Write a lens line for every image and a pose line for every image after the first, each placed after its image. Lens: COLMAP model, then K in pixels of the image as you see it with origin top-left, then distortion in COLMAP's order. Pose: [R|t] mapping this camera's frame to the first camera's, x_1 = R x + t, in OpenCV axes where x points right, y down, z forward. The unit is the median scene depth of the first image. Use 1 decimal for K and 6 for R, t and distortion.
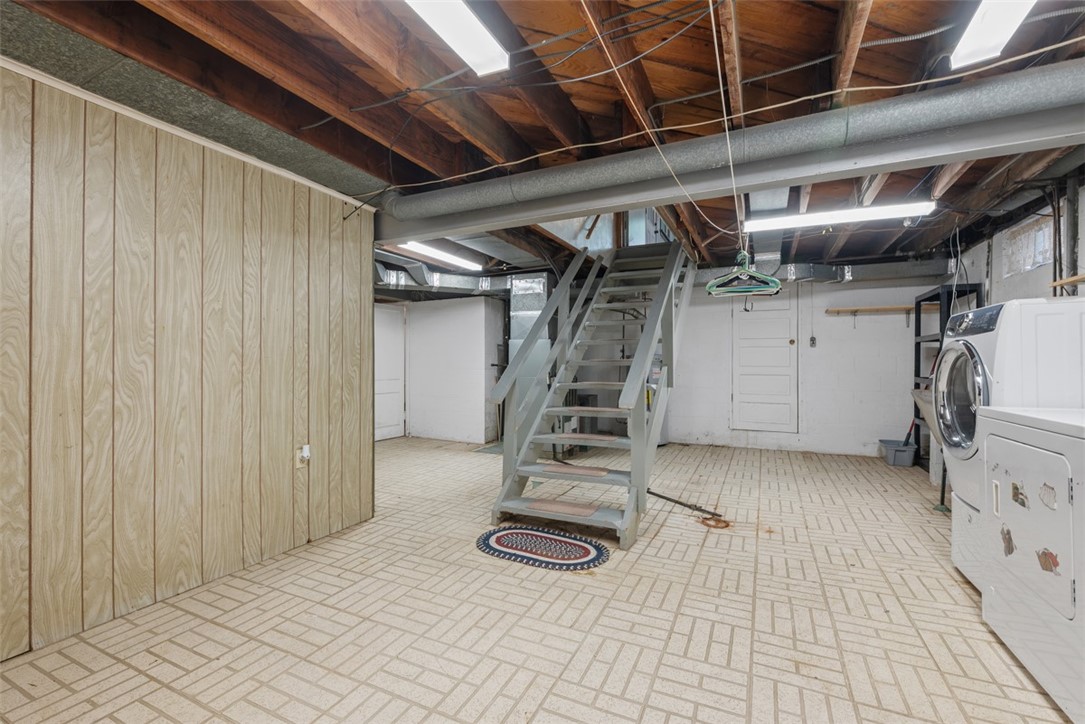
lens RADIAL K [[461.1, 0, 543.5], [0, 461.1, 362.5], [0, 0, 1]] dist [0.000328, 0.000022]
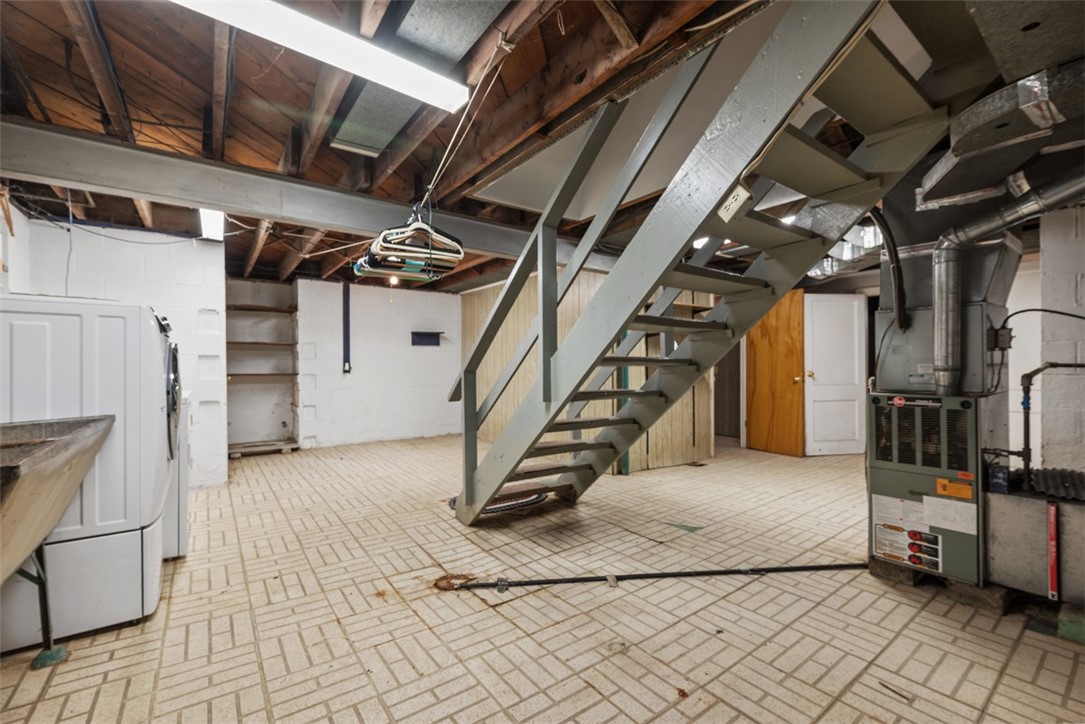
lens RADIAL K [[461.1, 0, 543.3], [0, 461.1, 363.4], [0, 0, 1]] dist [0.000328, 0.000022]
pose [[-0.472198, -0.000476, -0.881492, 1.043792], [0.005113, 0.999982, -0.003279, 0.004478], [0.881478, -0.006055, -0.472187, 1.621264]]
